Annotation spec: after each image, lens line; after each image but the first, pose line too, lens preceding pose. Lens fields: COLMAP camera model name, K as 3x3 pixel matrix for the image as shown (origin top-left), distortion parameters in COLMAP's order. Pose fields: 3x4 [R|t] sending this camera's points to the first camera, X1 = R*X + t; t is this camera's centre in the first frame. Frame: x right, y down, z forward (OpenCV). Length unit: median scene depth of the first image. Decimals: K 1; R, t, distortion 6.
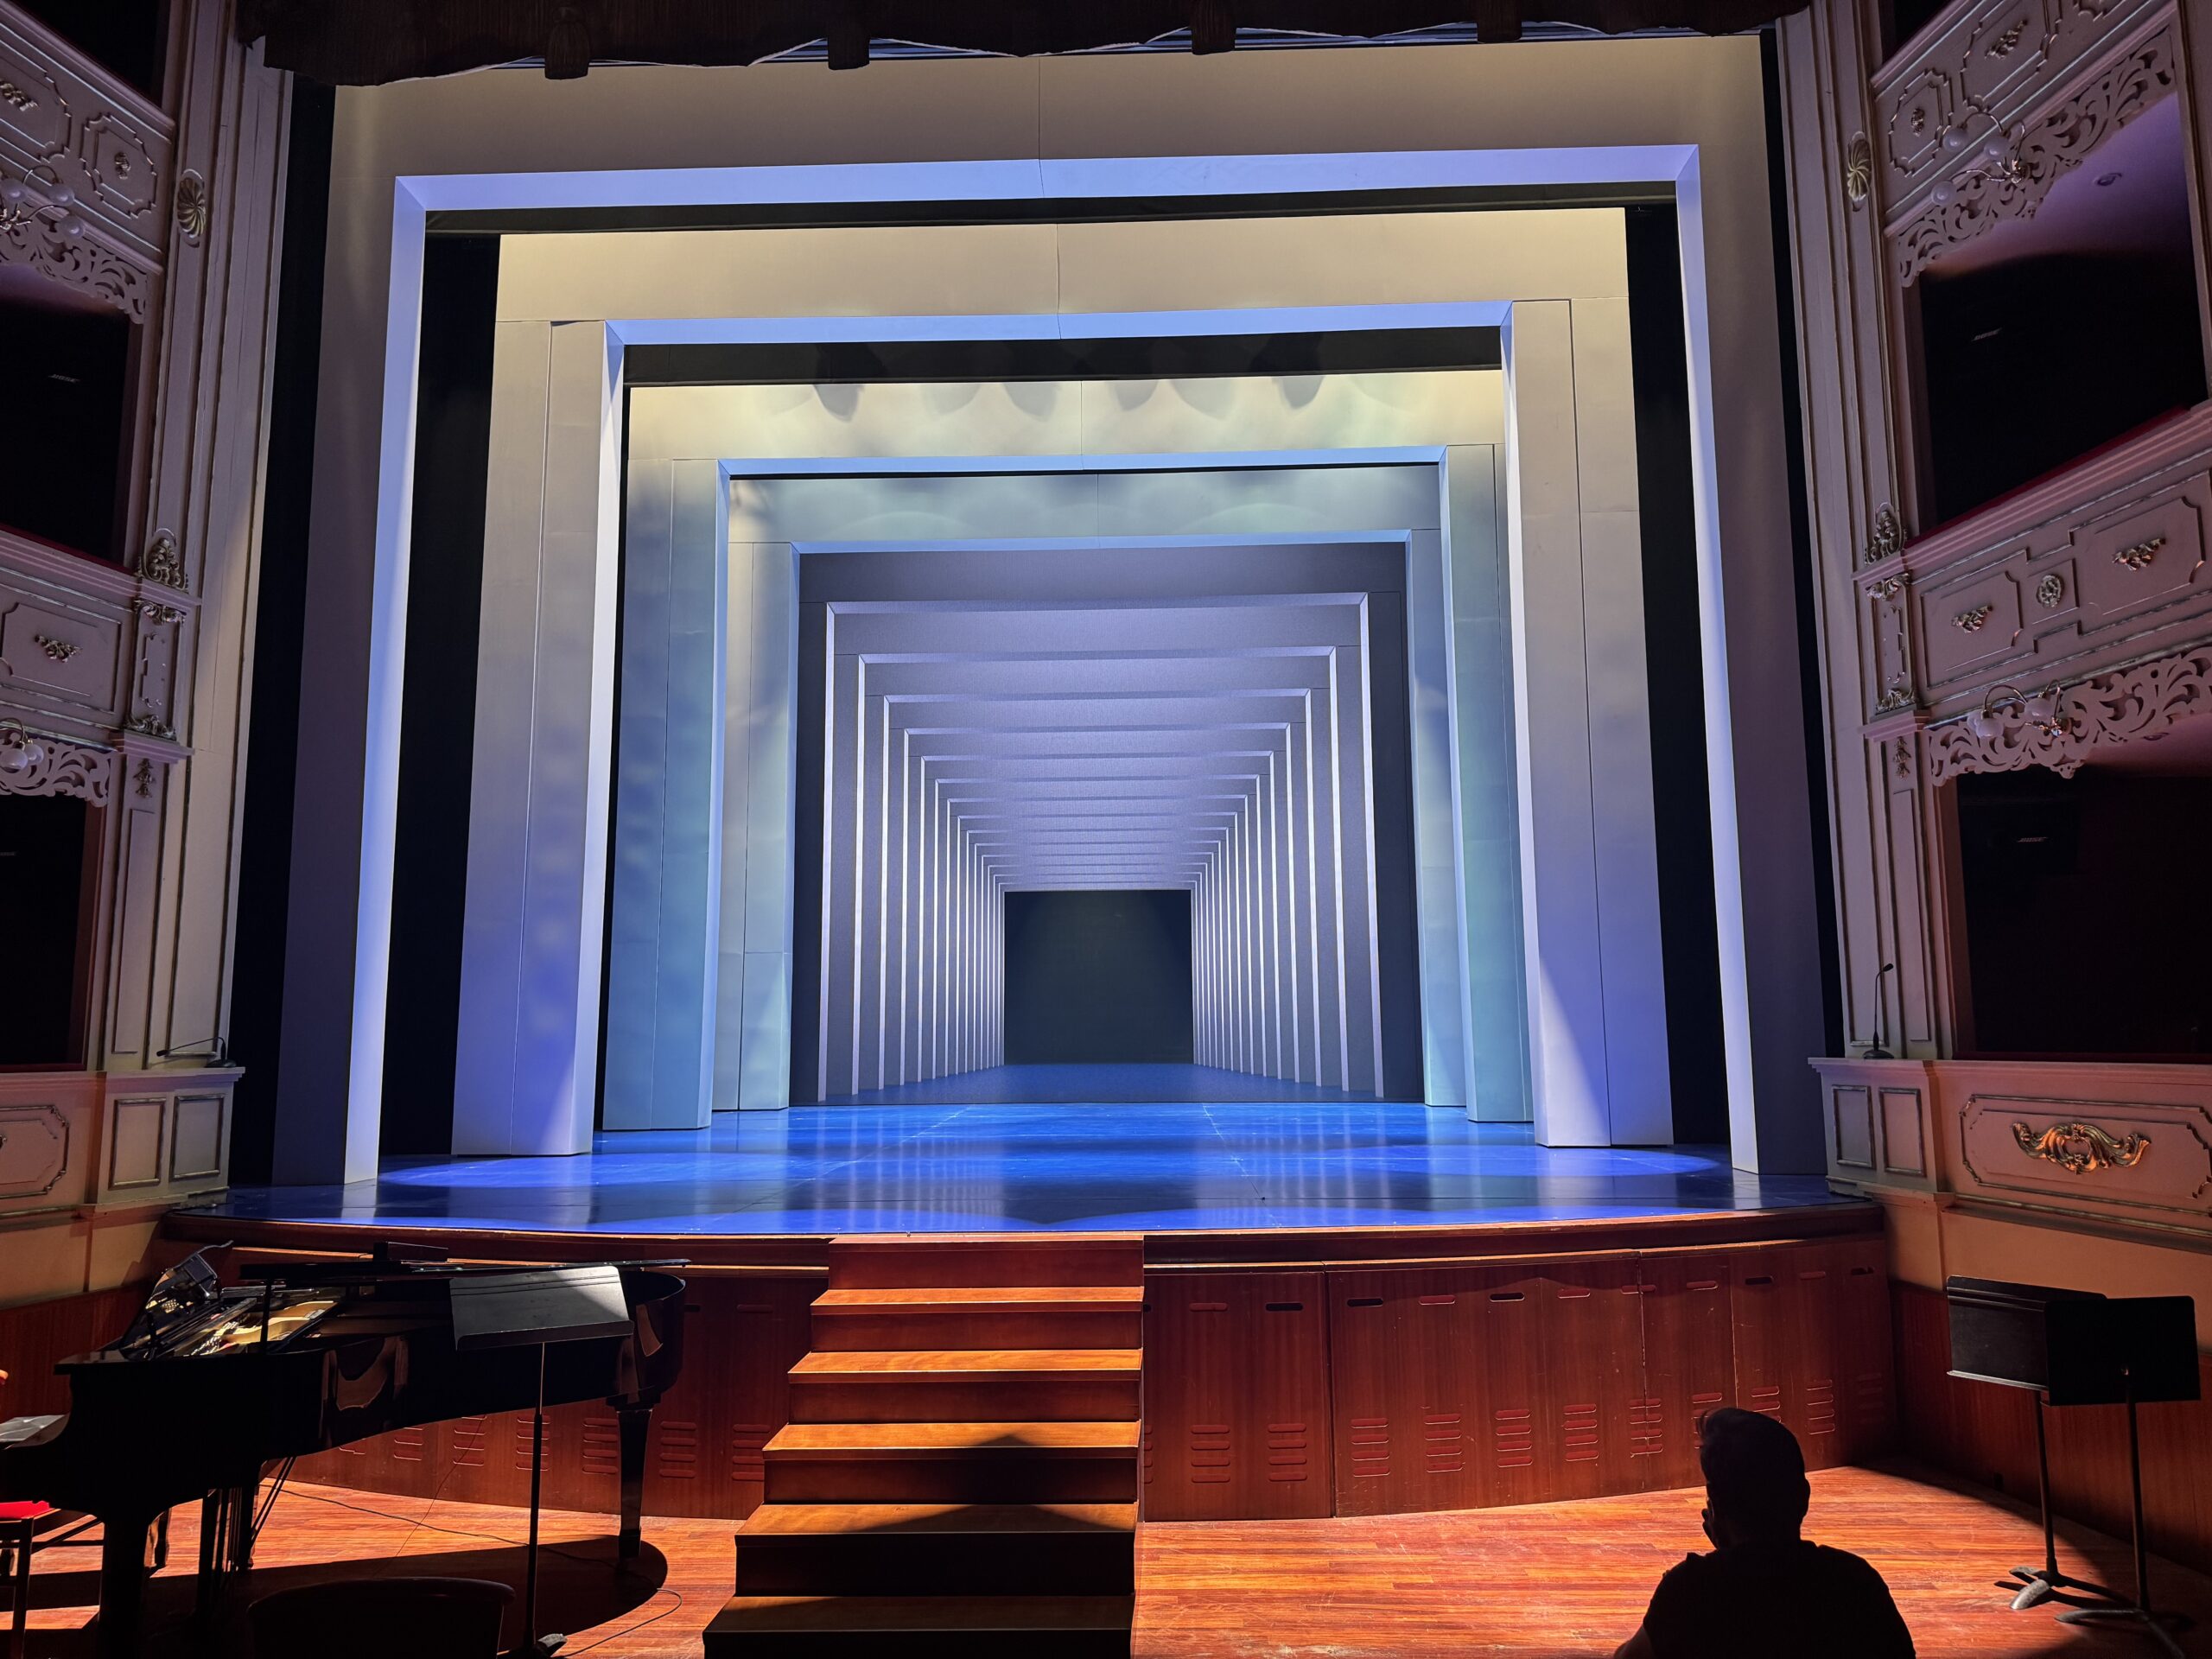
lens RADIAL K [[1581.9, 0, 1114.6], [0, 1581.9, 806.5], [0, 0, 1]] dist [0.052964, -0.010888]
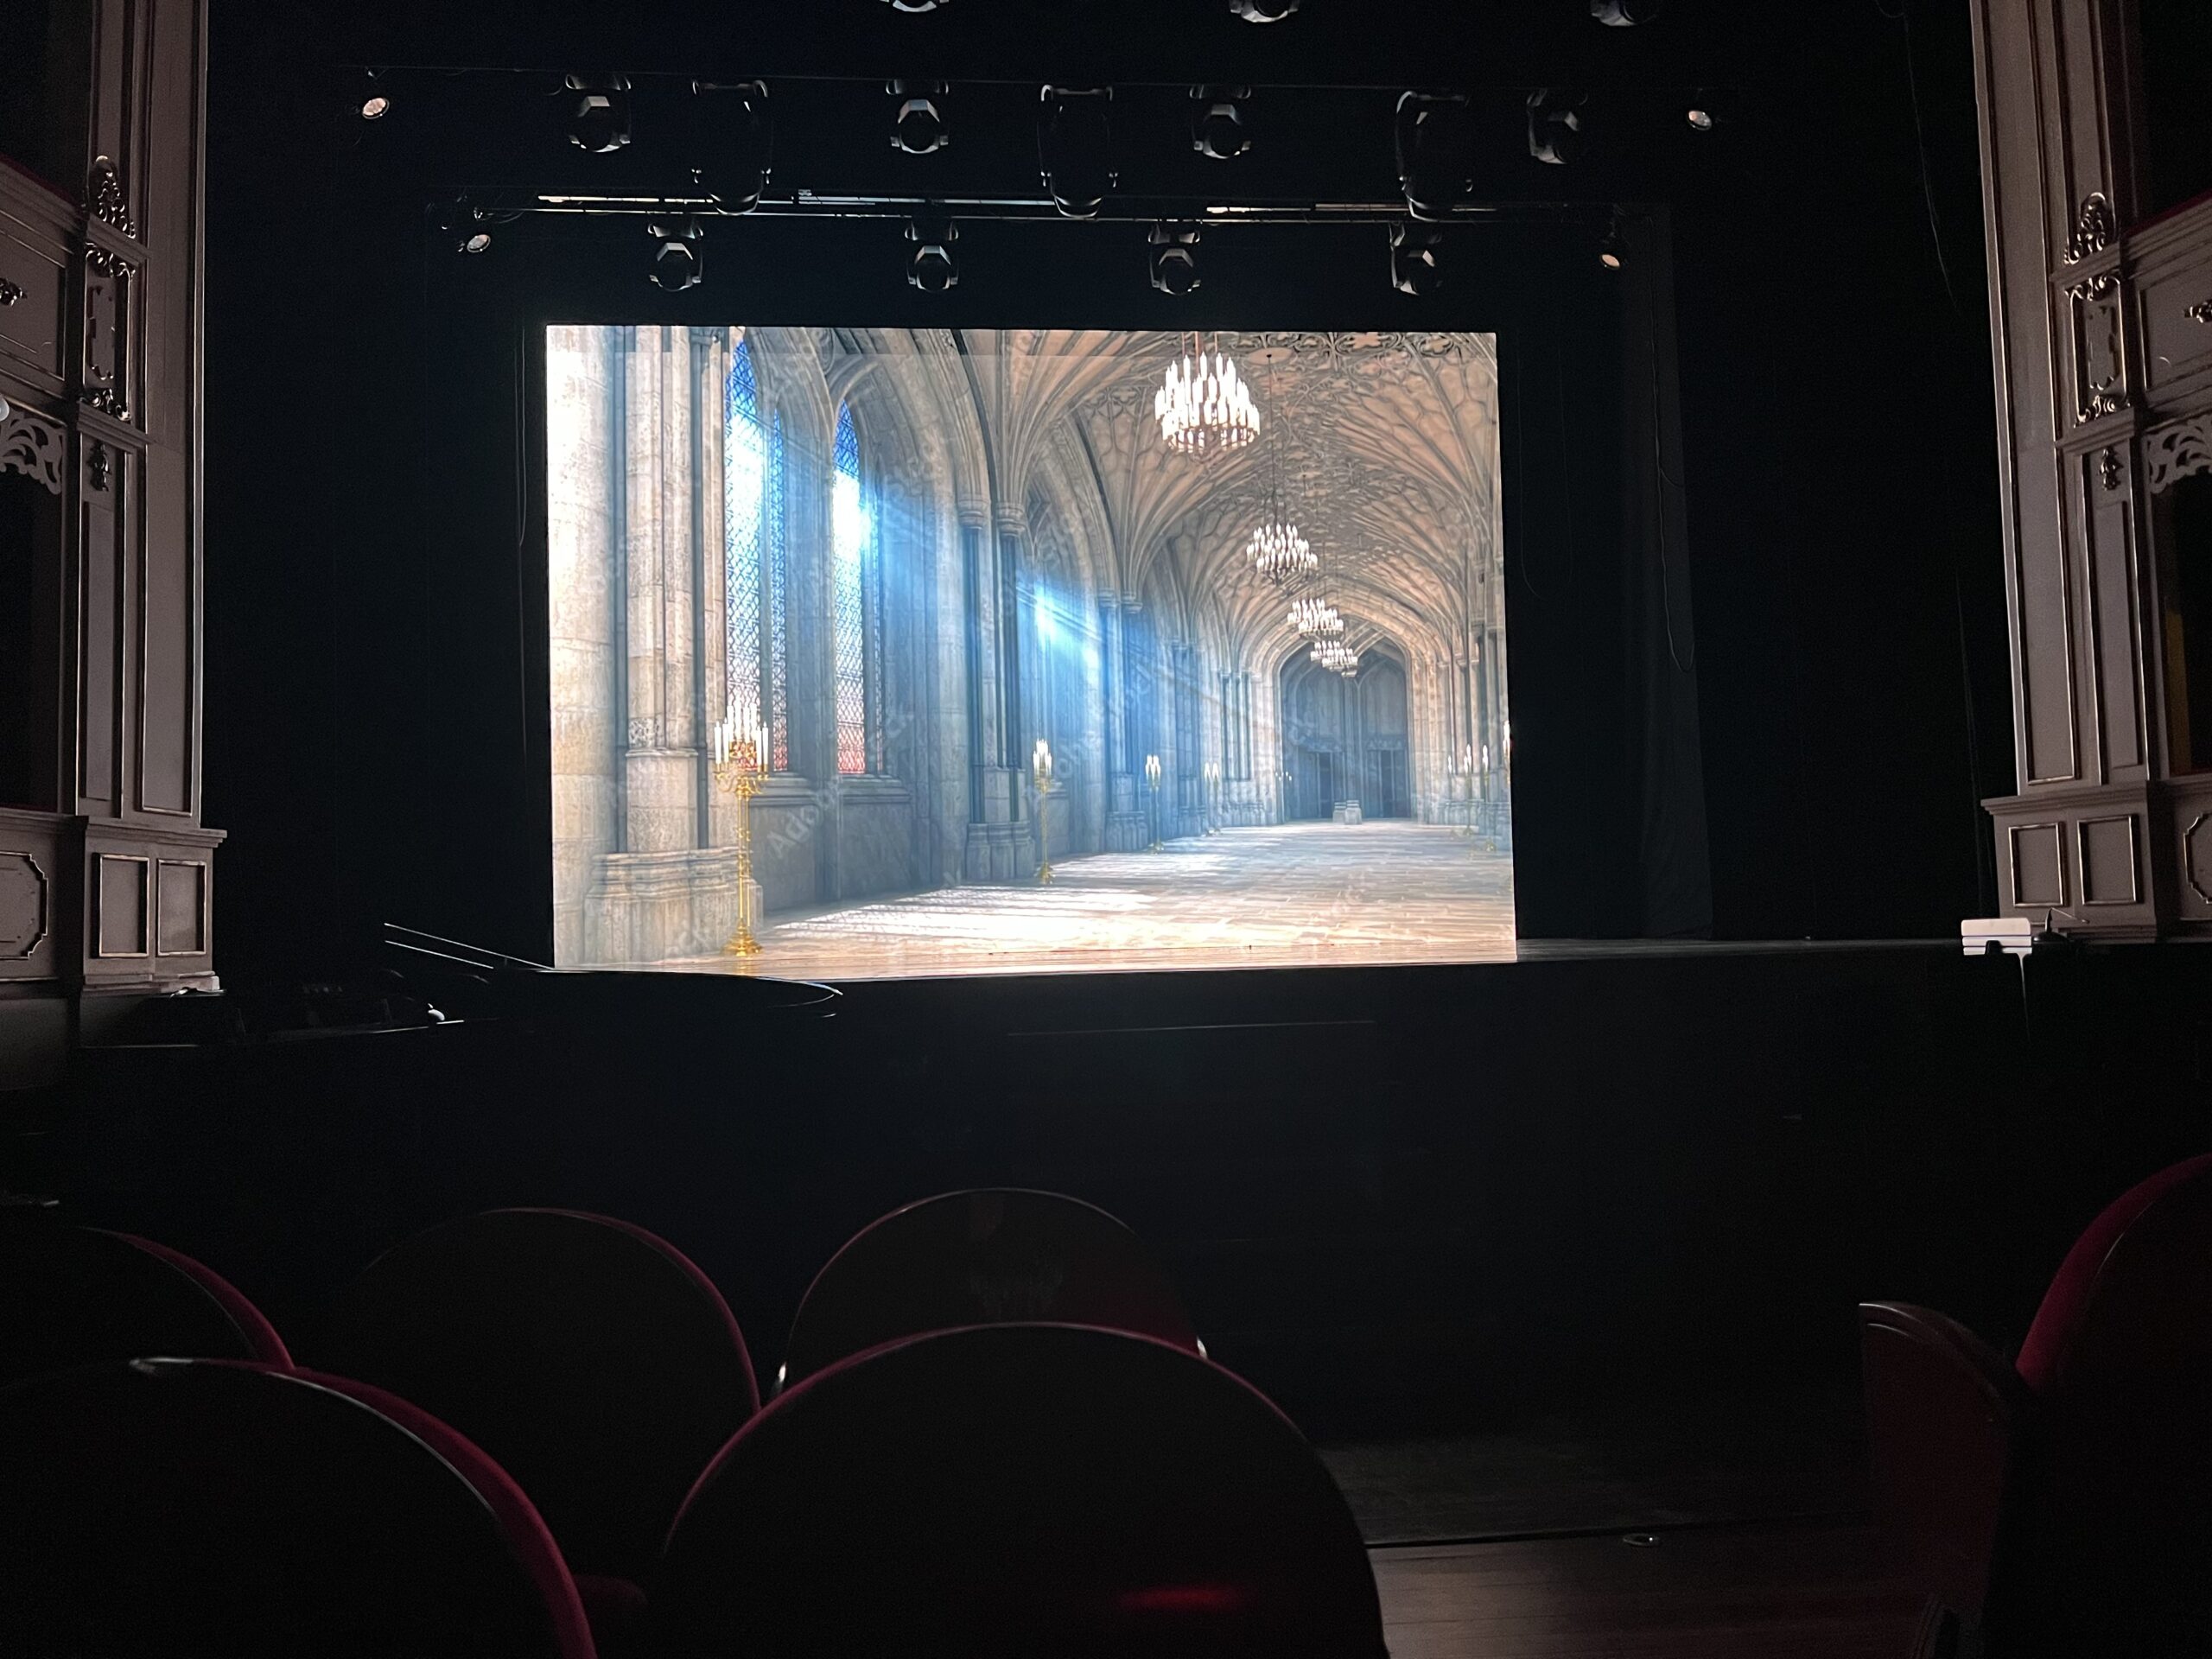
lens RADIAL K [[1663.1, 0, 1112.0], [0, 1663.1, 816.6], [0, 0, 1]] dist [0.049509, -0.043640]
pose [[0.991902, -0.009251, 0.126671, -0.212610], [0.001434, 0.998096, 0.061657, 0.111072], [-0.127000, -0.060976, 0.990027, 0.086805]]
